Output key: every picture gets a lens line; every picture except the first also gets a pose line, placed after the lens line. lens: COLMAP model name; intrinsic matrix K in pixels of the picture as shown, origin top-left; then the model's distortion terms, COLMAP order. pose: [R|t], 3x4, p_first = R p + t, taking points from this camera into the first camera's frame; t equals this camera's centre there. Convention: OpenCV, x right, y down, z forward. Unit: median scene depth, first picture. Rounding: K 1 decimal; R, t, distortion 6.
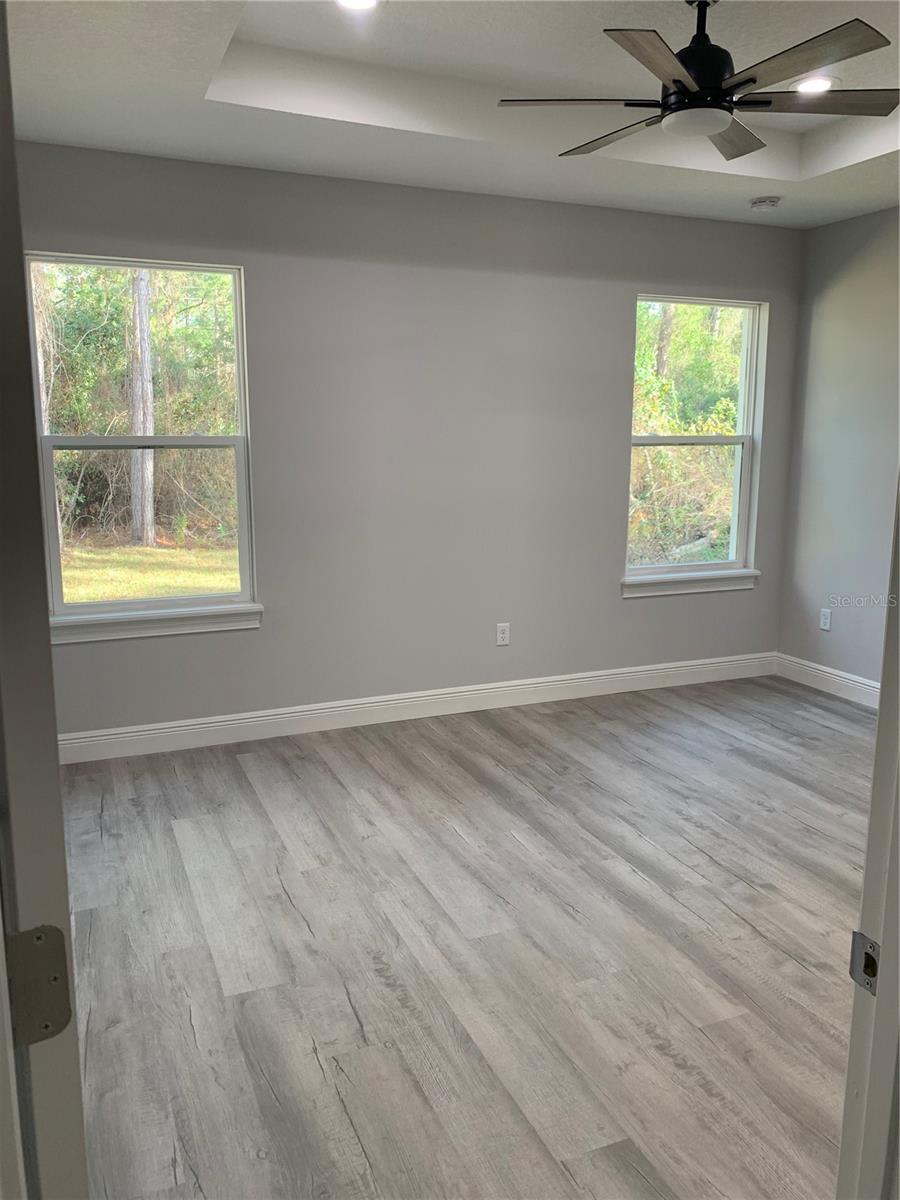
lens RADIAL K [[926.2, 0, 453.6], [0, 926.2, 597.3], [0, 0, 1]] dist [0.013548, -0.011533]
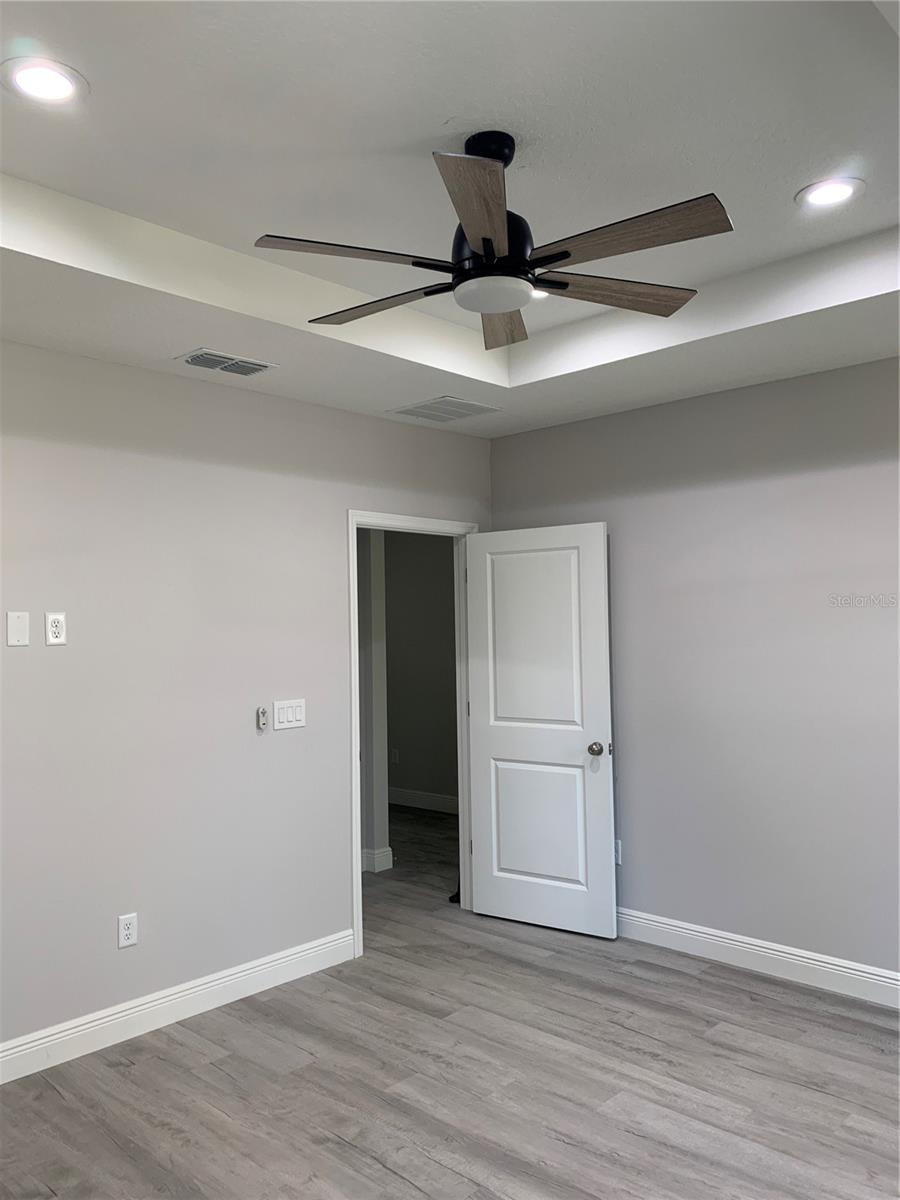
lens RADIAL K [[926.2, 0, 450.6], [0, 926.2, 600.8], [0, 0, 1]] dist [0.013548, -0.011533]
pose [[-0.916506, -0.002211, -0.400016, 0.700675], [-0.063060, 0.988280, 0.139019, -0.384419], [0.395020, 0.152637, -0.905903, 1.961419]]
